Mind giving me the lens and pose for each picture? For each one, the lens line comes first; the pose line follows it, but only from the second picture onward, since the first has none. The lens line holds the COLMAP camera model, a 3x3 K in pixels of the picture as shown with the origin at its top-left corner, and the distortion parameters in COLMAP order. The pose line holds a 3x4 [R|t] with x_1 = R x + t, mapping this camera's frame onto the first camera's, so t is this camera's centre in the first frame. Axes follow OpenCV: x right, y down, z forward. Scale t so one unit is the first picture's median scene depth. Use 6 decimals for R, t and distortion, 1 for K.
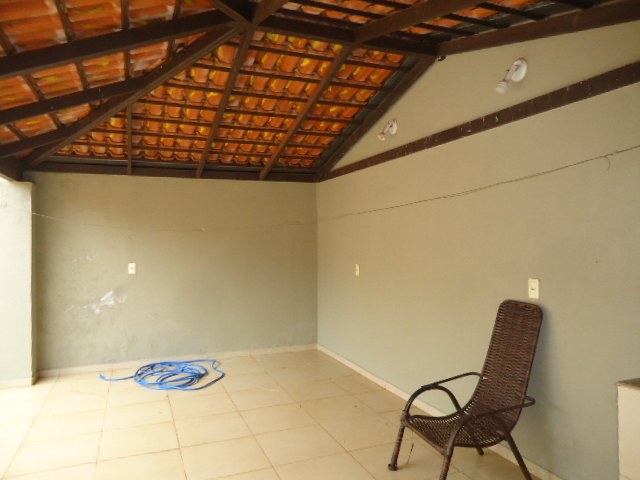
lens RADIAL K [[464.2, 0, 319.0], [0, 464.2, 239.4], [0, 0, 1]] dist [-0.008190, 0.003654]
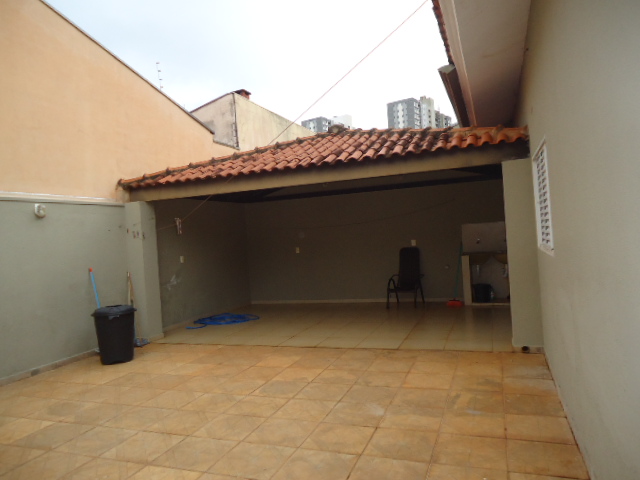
lens RADIAL K [[464.2, 0, 321.0], [0, 464.2, 238.8], [0, 0, 1]] dist [-0.008190, 0.003654]
pose [[0.674451, -0.041412, 0.737157, -1.233916], [0.057136, 0.998359, 0.003810, 0.016074], [-0.736105, 0.039548, 0.675711, -0.368293]]
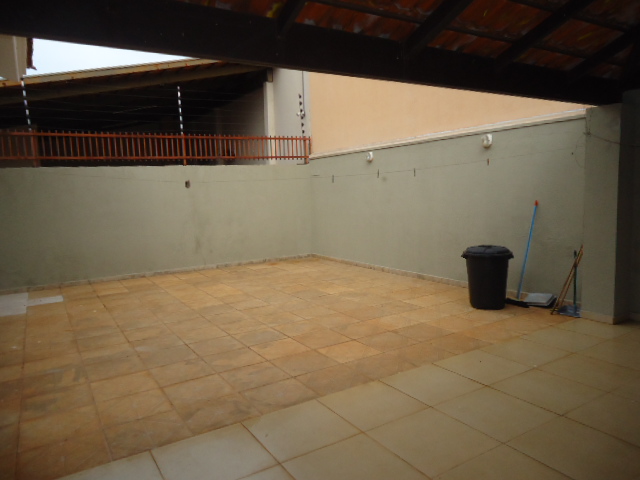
lens RADIAL K [[464.2, 0, 320.3], [0, 464.2, 241.8], [0, 0, 1]] dist [-0.008190, 0.003654]
pose [[0.169386, 0.109052, -0.979498, 0.166694], [0.040008, 0.992279, 0.117393, 0.012111], [0.984737, -0.059072, 0.163715, 0.240256]]
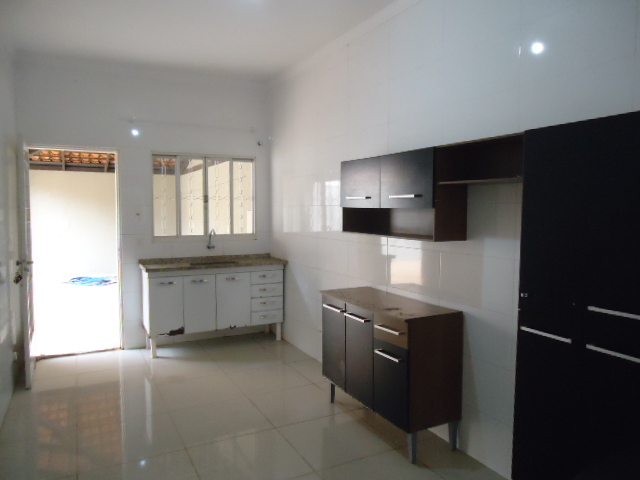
lens RADIAL K [[464.2, 0, 322.4], [0, 464.2, 239.6], [0, 0, 1]] dist [-0.008190, 0.003654]
pose [[0.993299, 0.006764, 0.115372, 0.395426], [-0.014622, 0.997619, 0.067401, -0.012275], [-0.114641, -0.068636, 0.991033, -0.944336]]
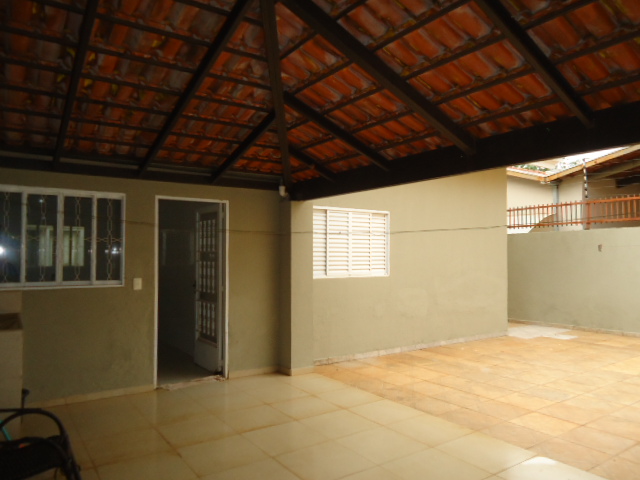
lens RADIAL K [[464.2, 0, 322.7], [0, 464.2, 242.2], [0, 0, 1]] dist [-0.008190, 0.003654]
pose [[-0.974993, 0.003907, -0.222199, -0.041015], [0.011510, 0.999391, -0.032931, 0.010064], [0.221936, -0.034665, -0.974445, 1.064711]]
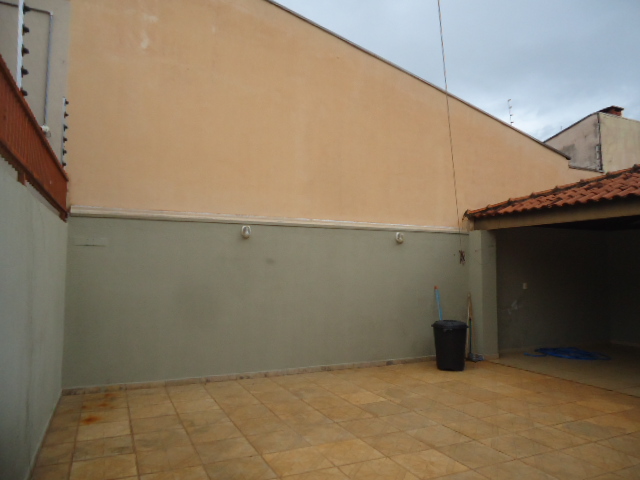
lens RADIAL K [[464.2, 0, 323.4], [0, 464.2, 236.7], [0, 0, 1]] dist [-0.008190, 0.003654]
pose [[0.998710, 0.015546, 0.048338, -1.174042], [-0.012164, 0.997509, -0.069487, 0.014079], [-0.049298, 0.068810, 0.996411, -0.531388]]
